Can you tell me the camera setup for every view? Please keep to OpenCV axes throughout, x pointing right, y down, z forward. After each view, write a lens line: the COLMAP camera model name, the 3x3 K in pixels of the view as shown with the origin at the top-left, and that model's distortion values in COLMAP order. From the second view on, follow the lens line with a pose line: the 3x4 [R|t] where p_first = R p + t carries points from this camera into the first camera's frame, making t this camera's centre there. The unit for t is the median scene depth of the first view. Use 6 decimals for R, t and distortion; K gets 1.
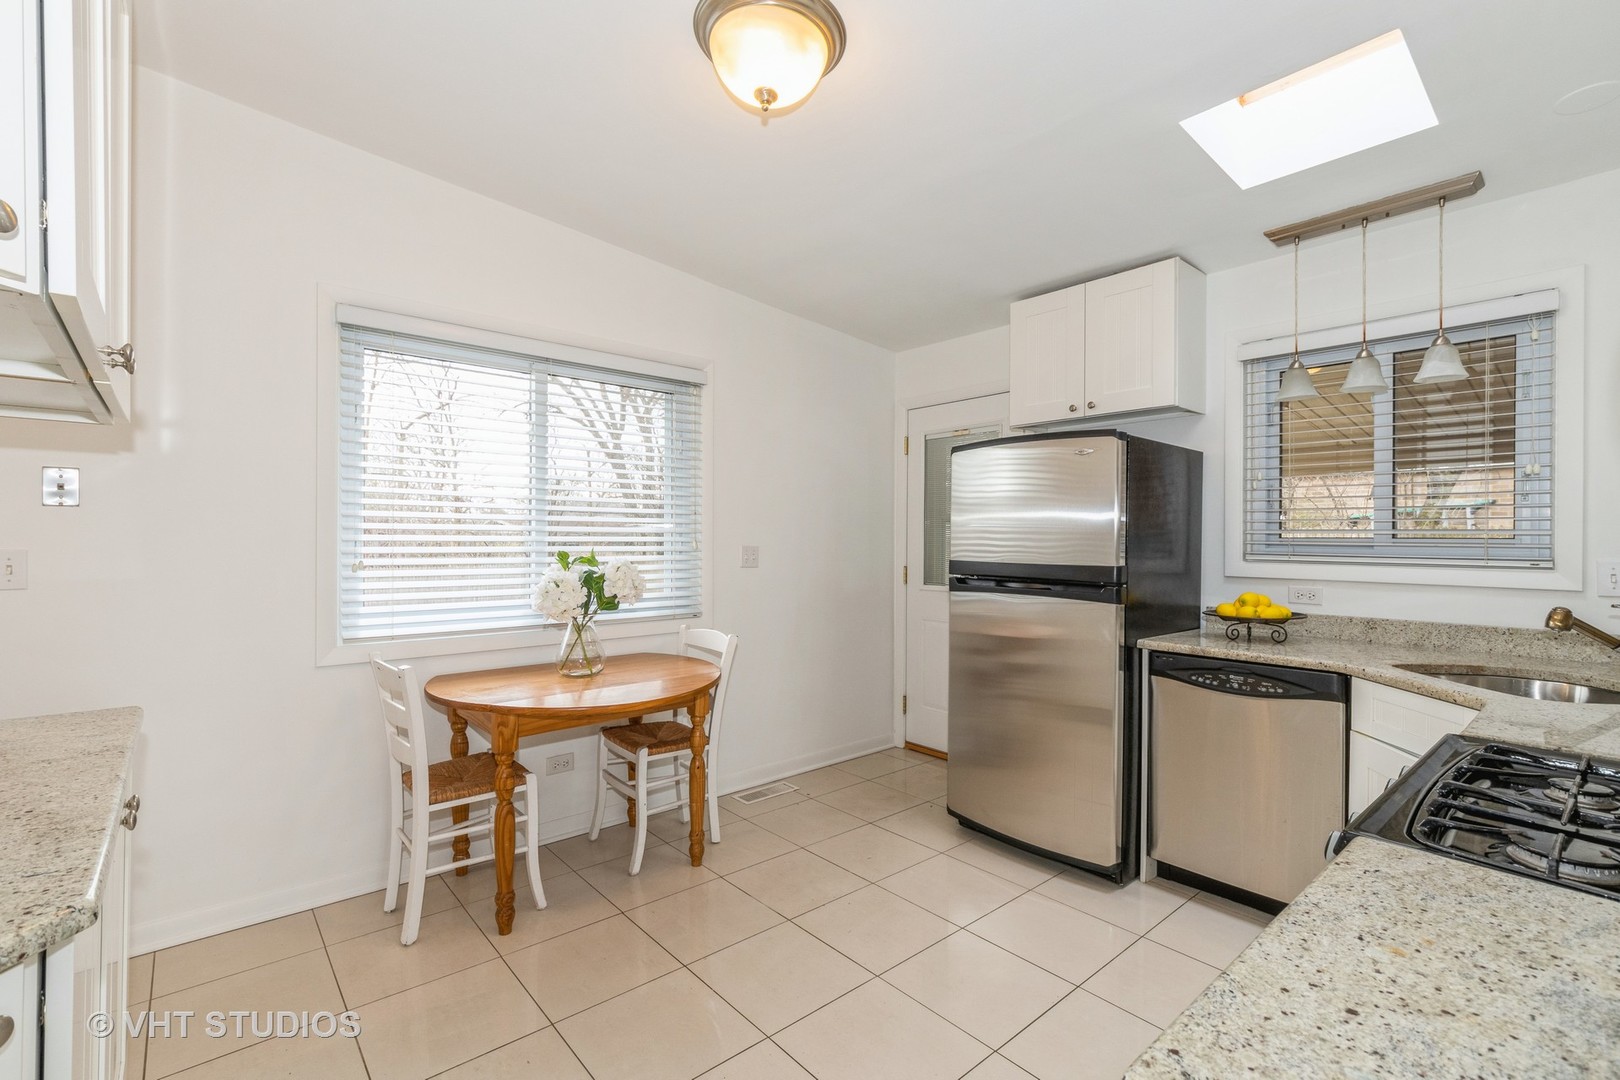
lens RADIAL K [[724.4, 0, 806.0], [0, 724.4, 535.3], [0, 0, 1]] dist [0.004317, -0.001906]
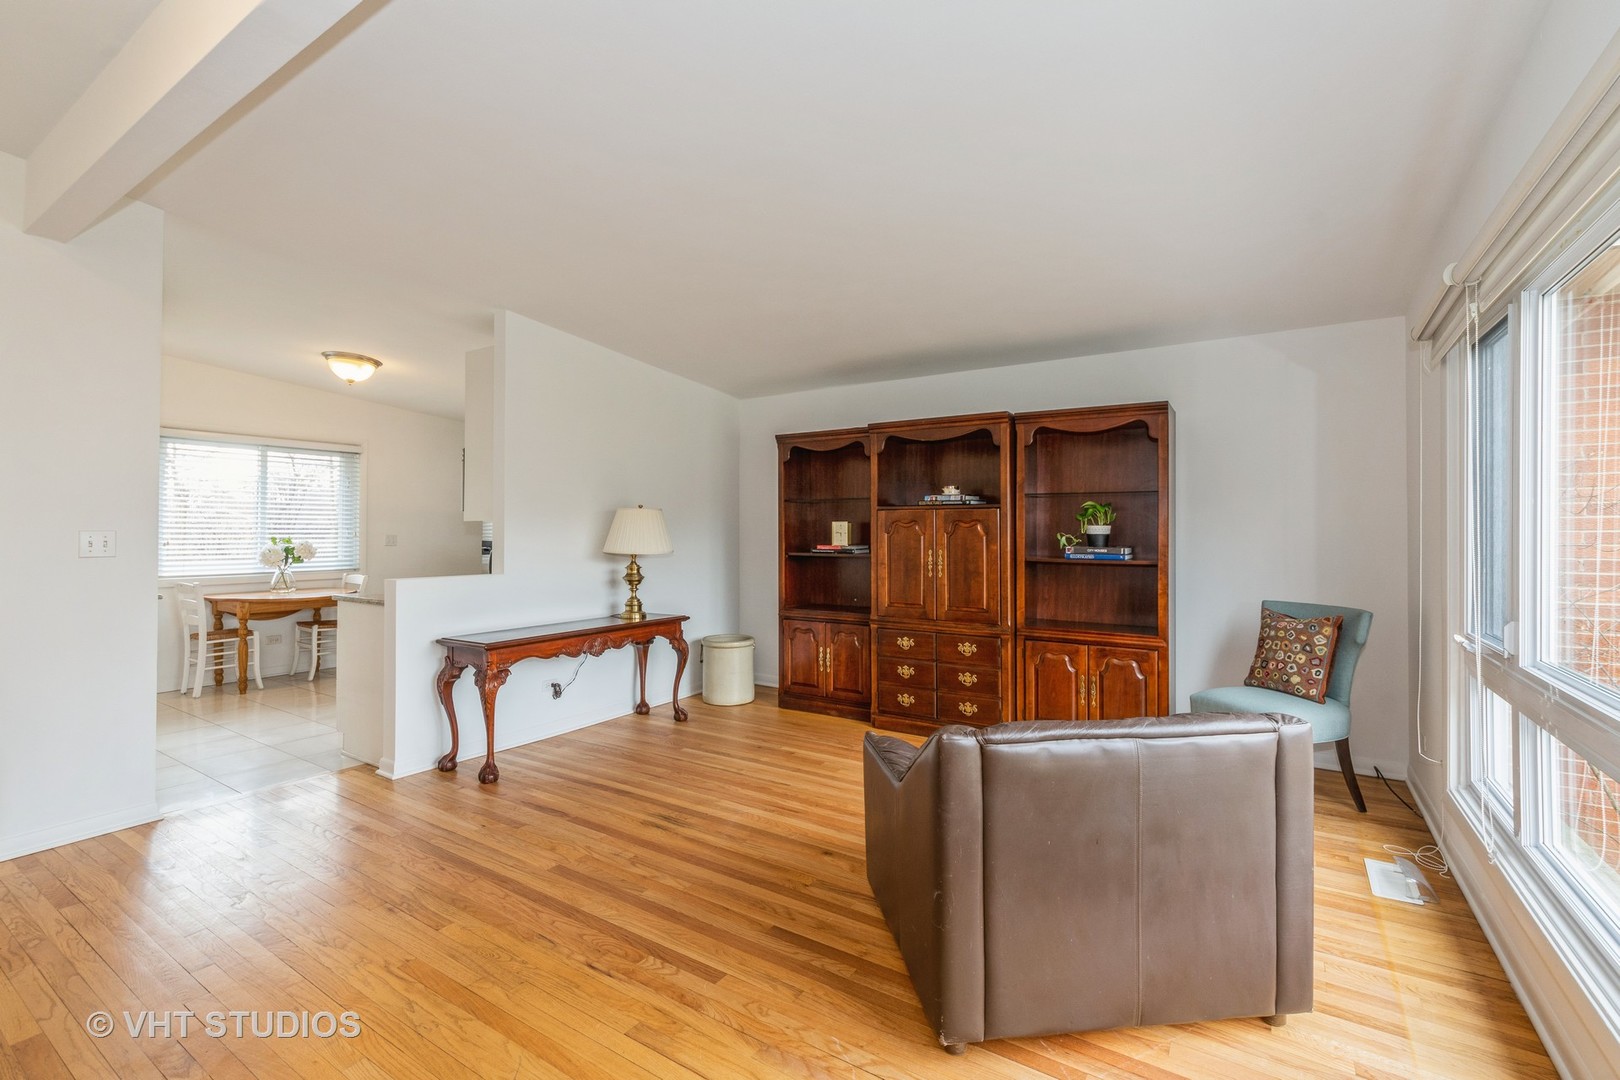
lens RADIAL K [[724.4, 0, 795.0], [0, 724.4, 521.2], [0, 0, 1]] dist [0.004317, -0.001906]
pose [[0.965603, 0.004575, 0.259982, 0.656778], [-0.001330, 0.999919, -0.012657, 0.000178], [-0.260019, 0.011876, 0.965531, -1.636180]]
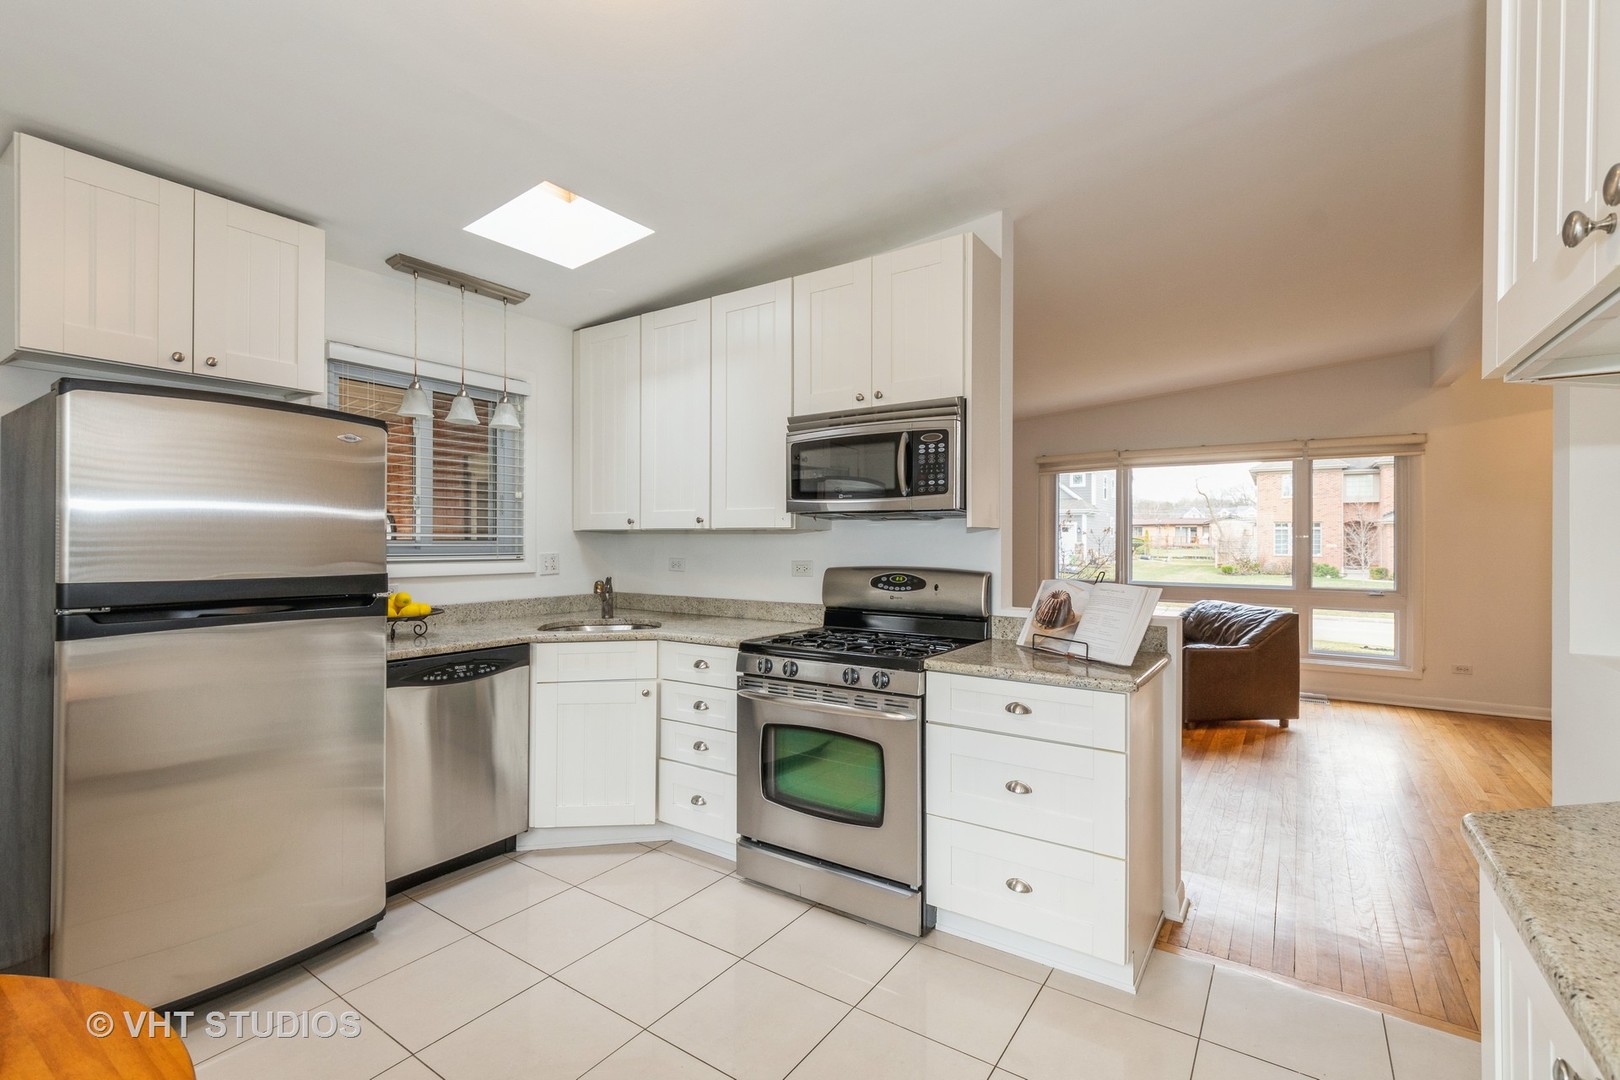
lens RADIAL K [[724.4, 0, 810.6], [0, 724.4, 538.2], [0, 0, 1]] dist [0.004317, -0.001906]
pose [[-0.254577, -0.004078, 0.967044, -0.562219], [-0.005163, 0.999983, 0.002858, -0.006688], [-0.967039, -0.004265, -0.254593, 0.699558]]
